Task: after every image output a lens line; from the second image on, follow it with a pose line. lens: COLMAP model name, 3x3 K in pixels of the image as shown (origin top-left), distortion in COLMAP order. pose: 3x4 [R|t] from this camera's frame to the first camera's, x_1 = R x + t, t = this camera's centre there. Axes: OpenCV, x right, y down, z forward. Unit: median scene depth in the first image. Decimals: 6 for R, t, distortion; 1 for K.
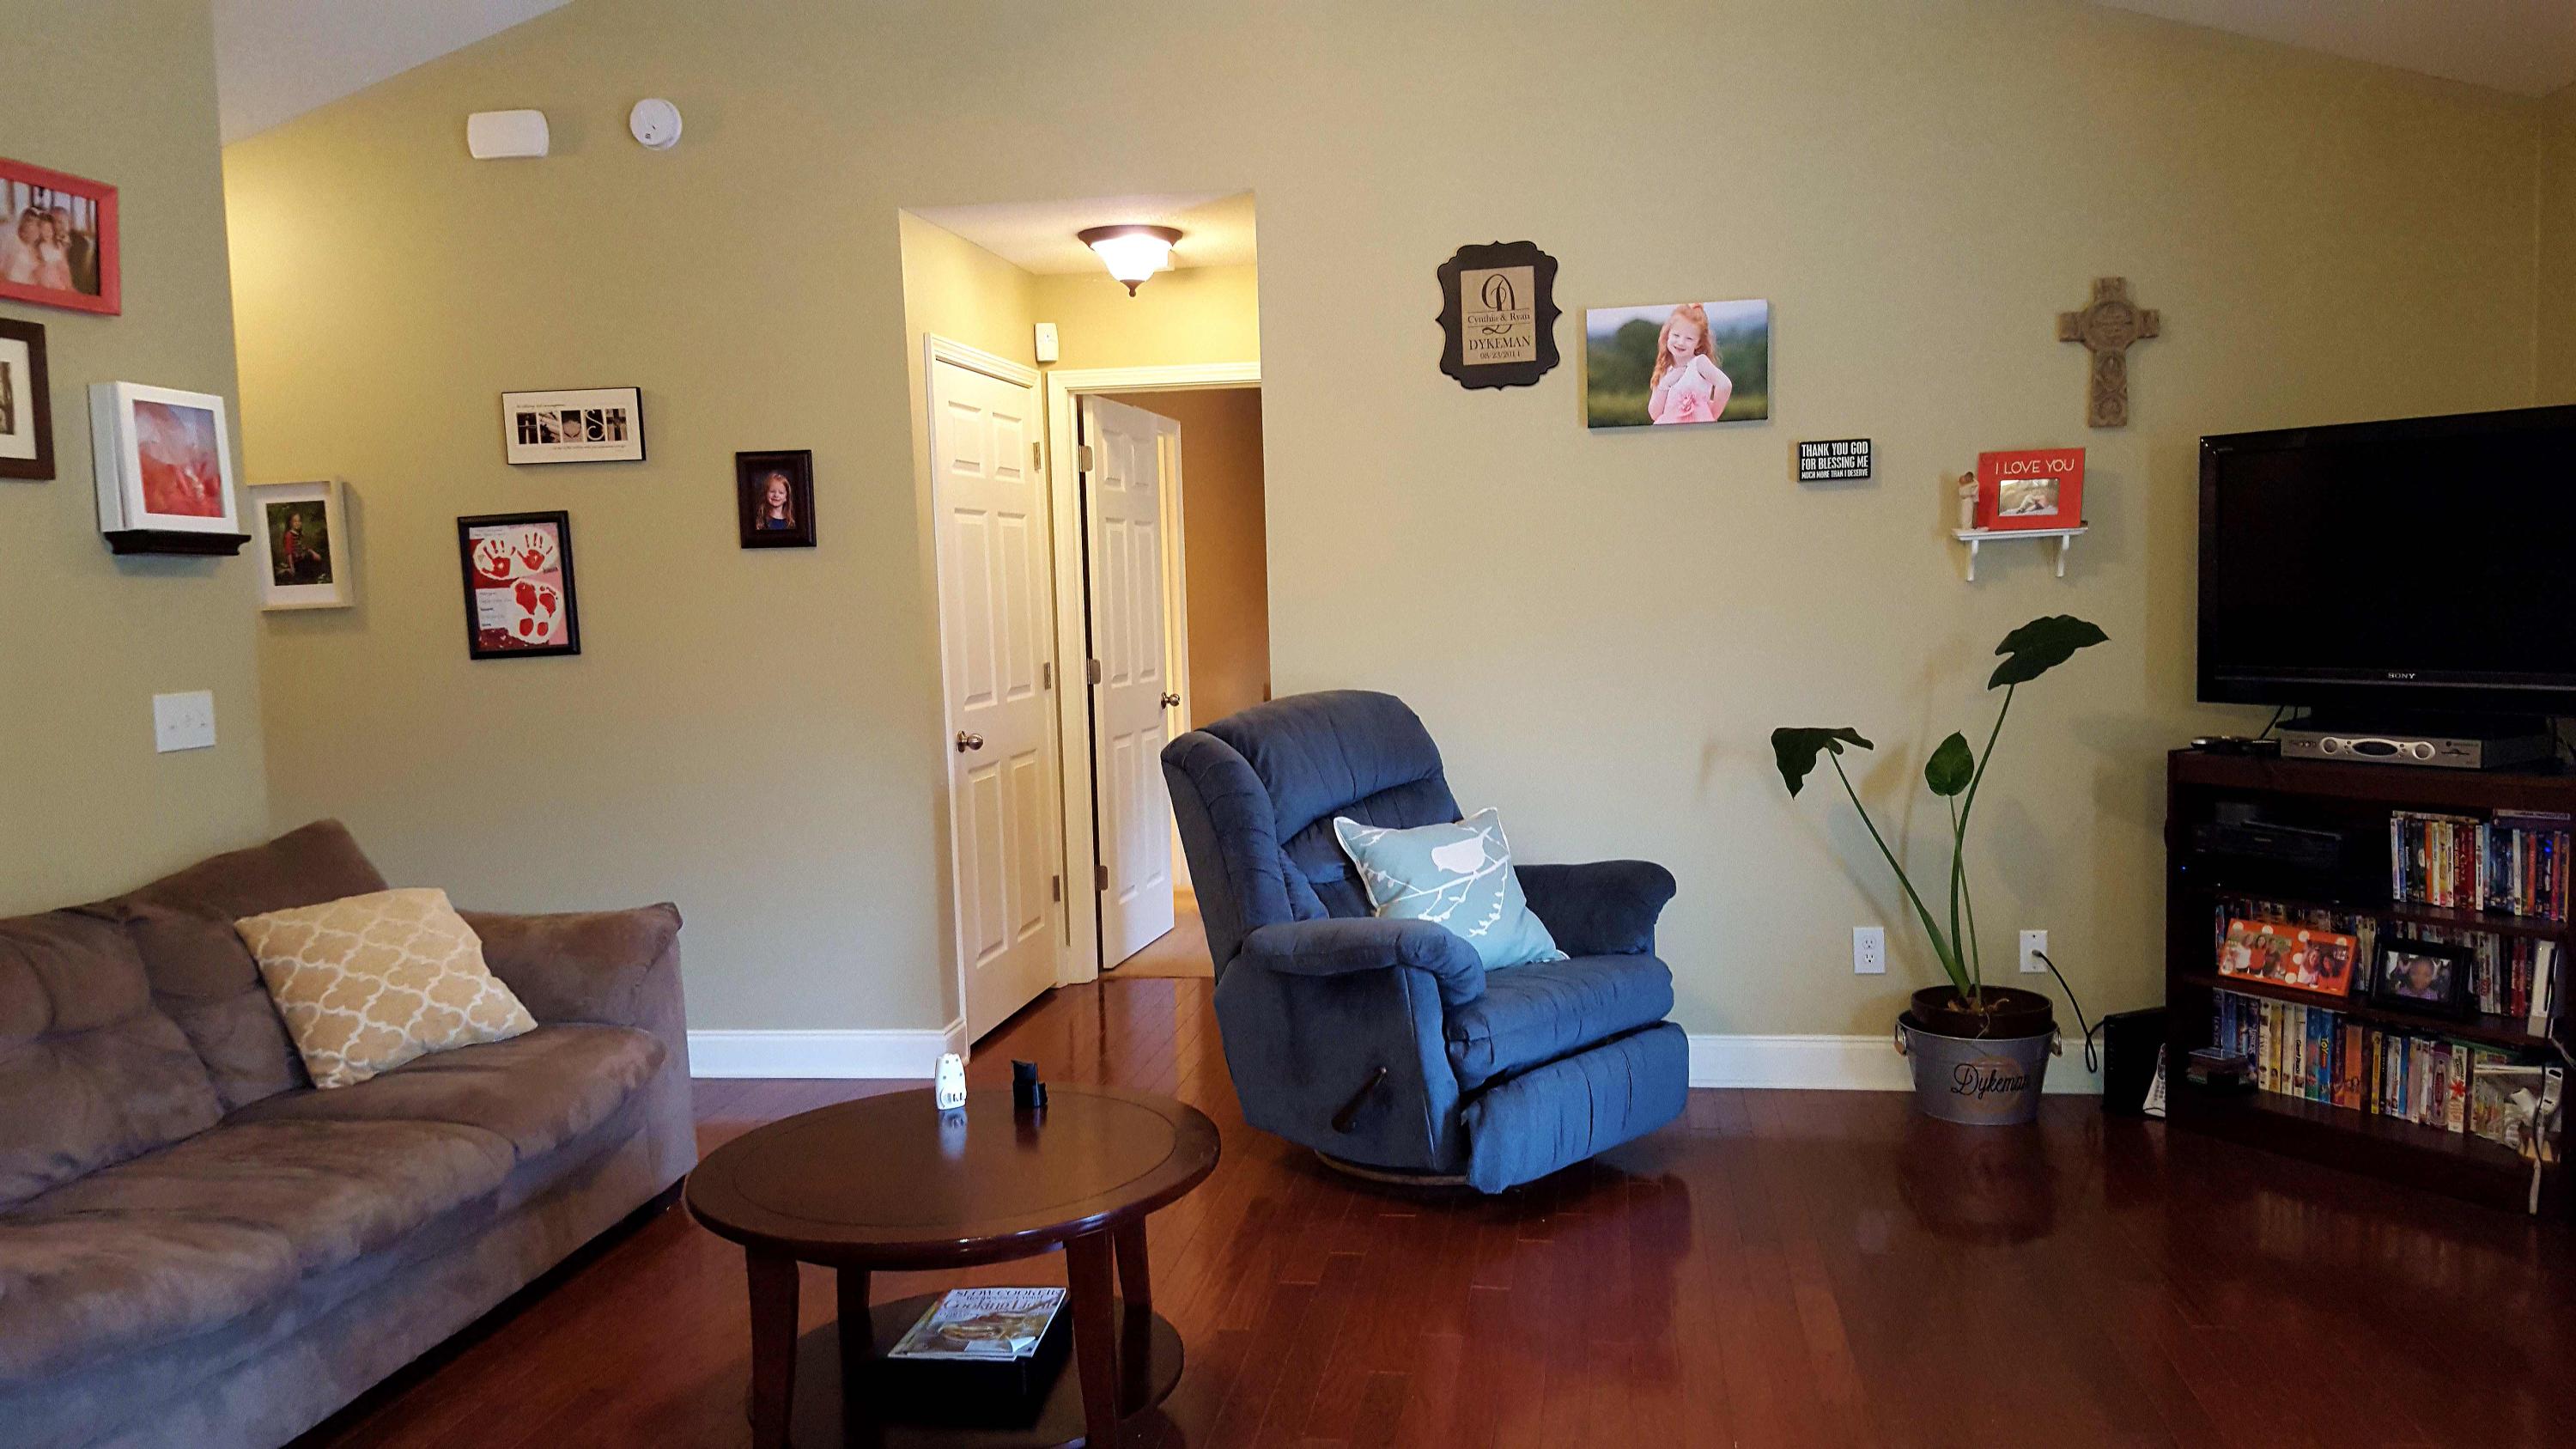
lens RADIAL K [[1951.9, 0, 1288.0], [0, 1951.9, 724.5], [0, 0, 1]] dist [0.043475, -0.084135]
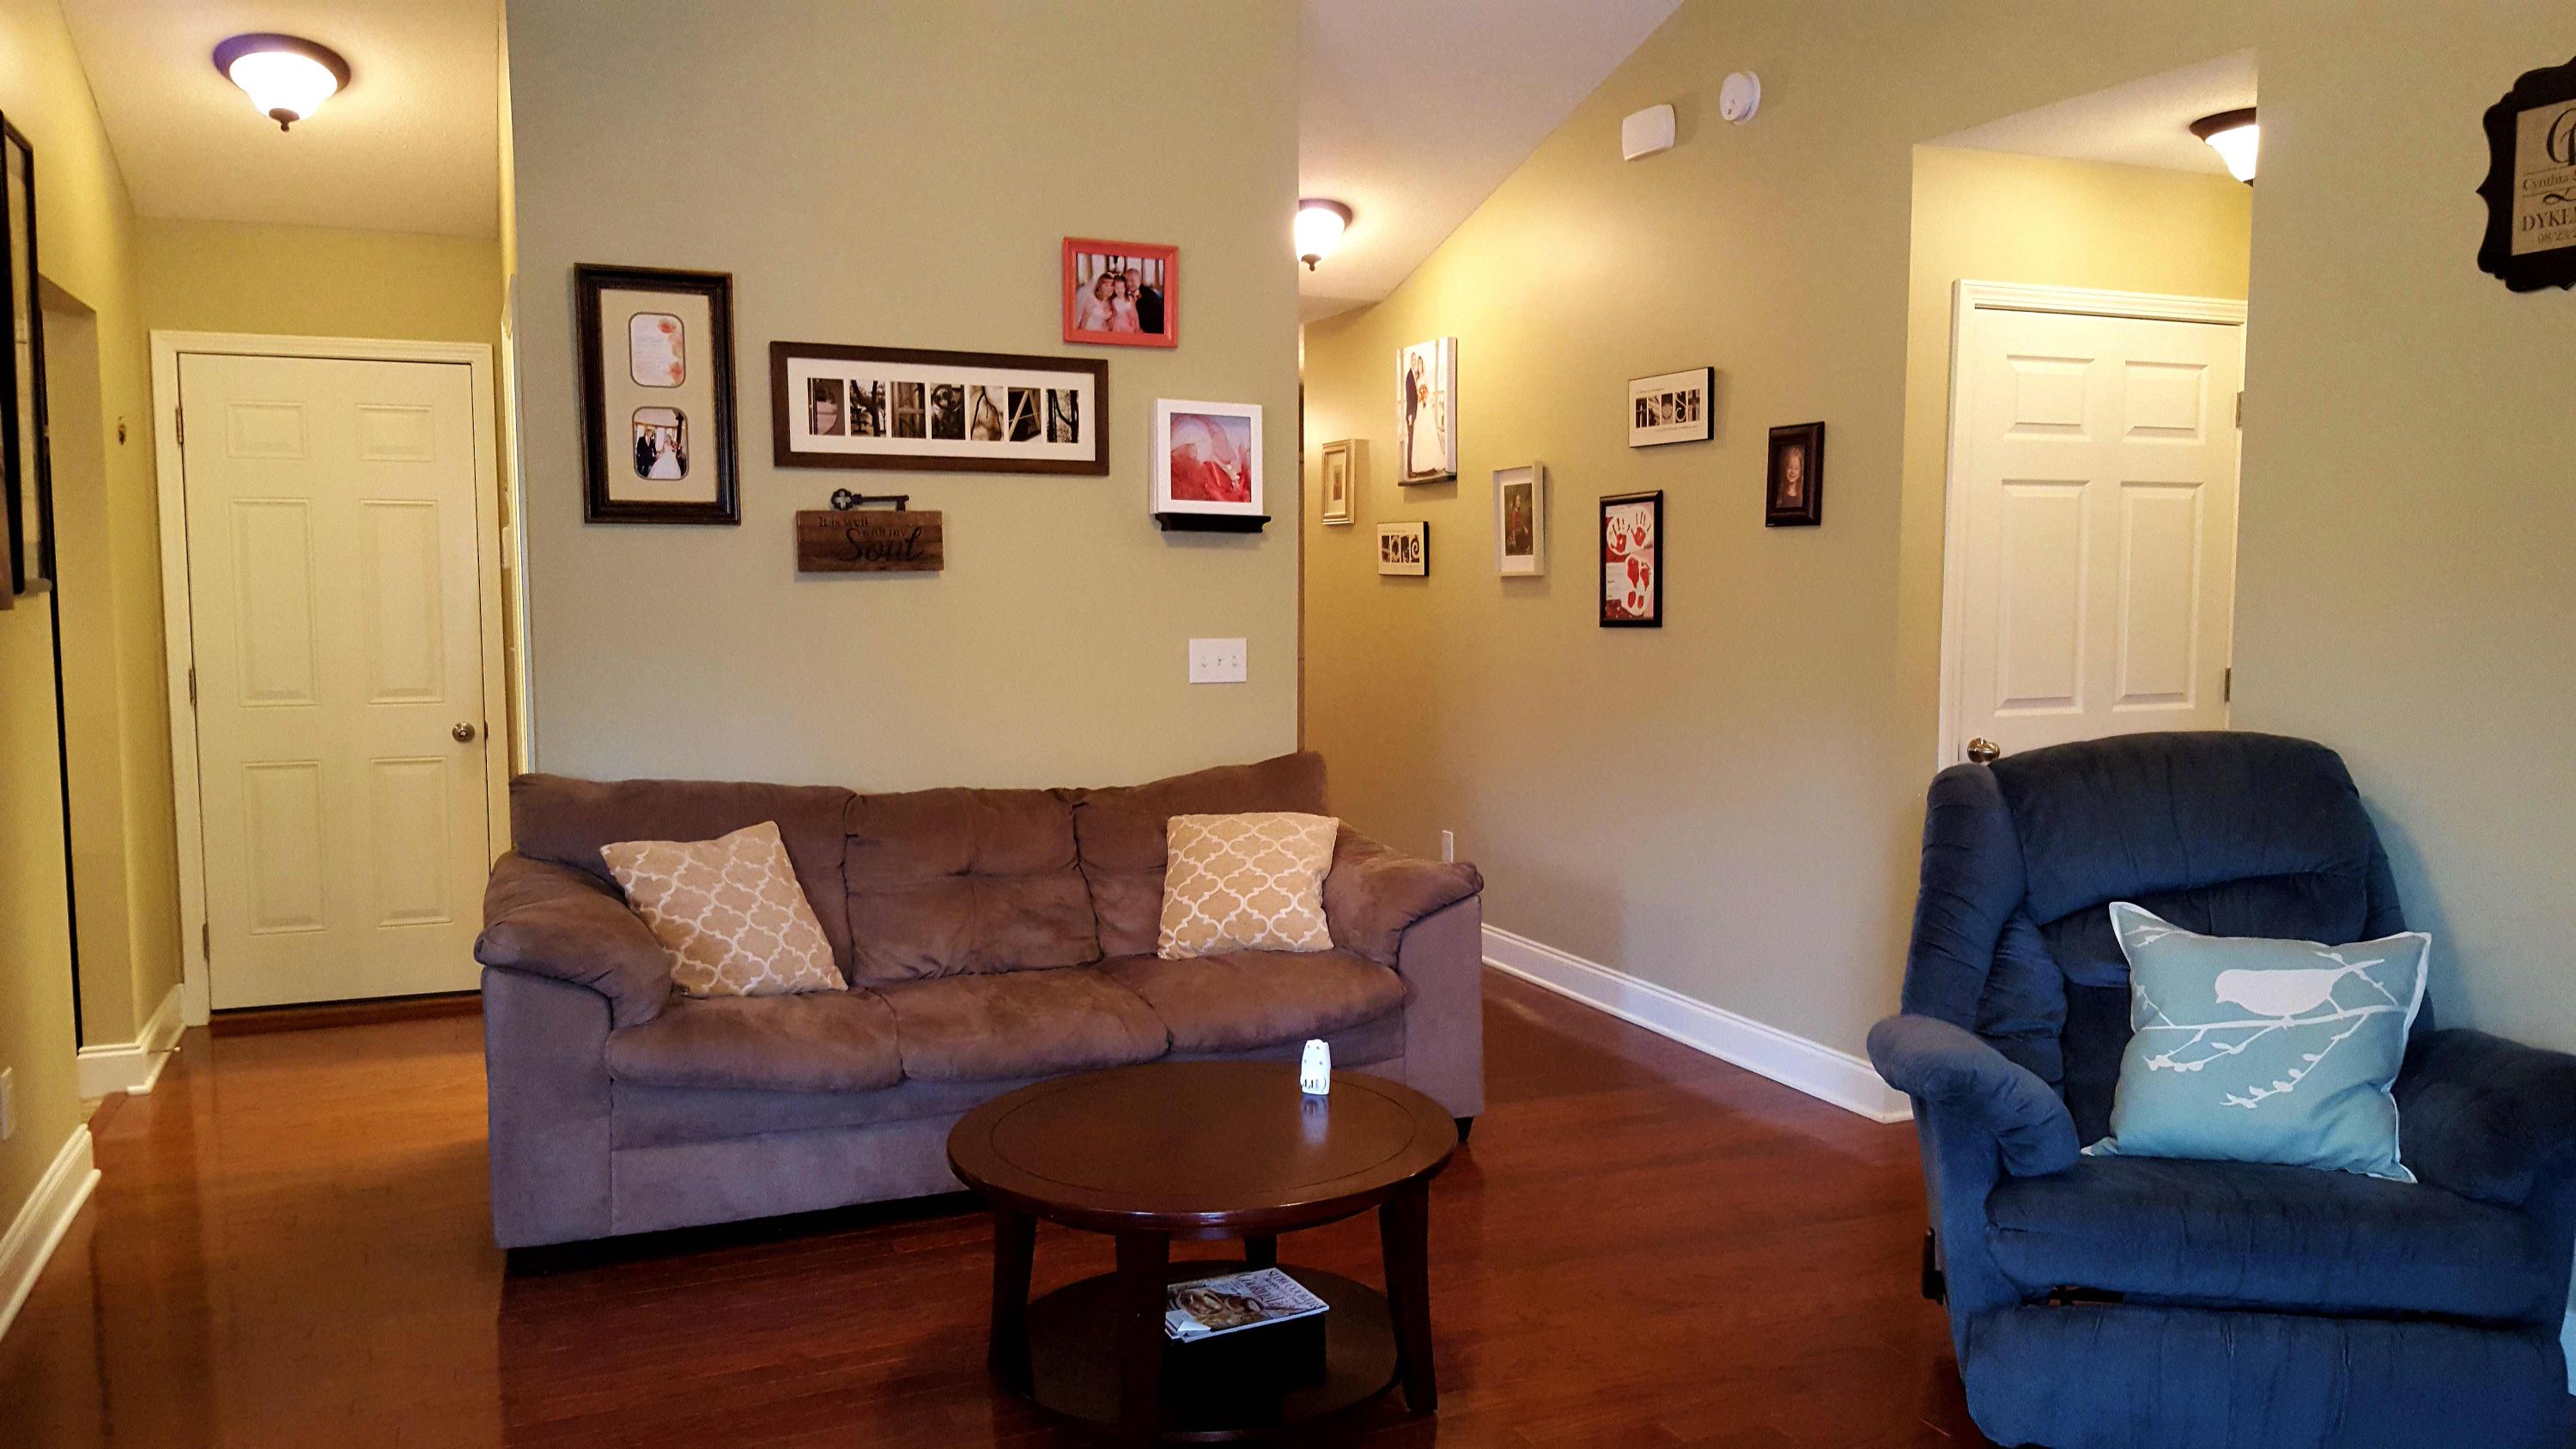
lens RADIAL K [[1877.9, 0, 1291.6], [0, 1877.9, 735.0], [0, 0, 1]] dist [0.125763, -0.192853]
pose [[0.524204, 0.103420, -0.845289, 0.430240], [-0.079408, 0.994210, 0.072396, -0.039182], [0.847882, 0.029173, 0.529382, 0.325256]]
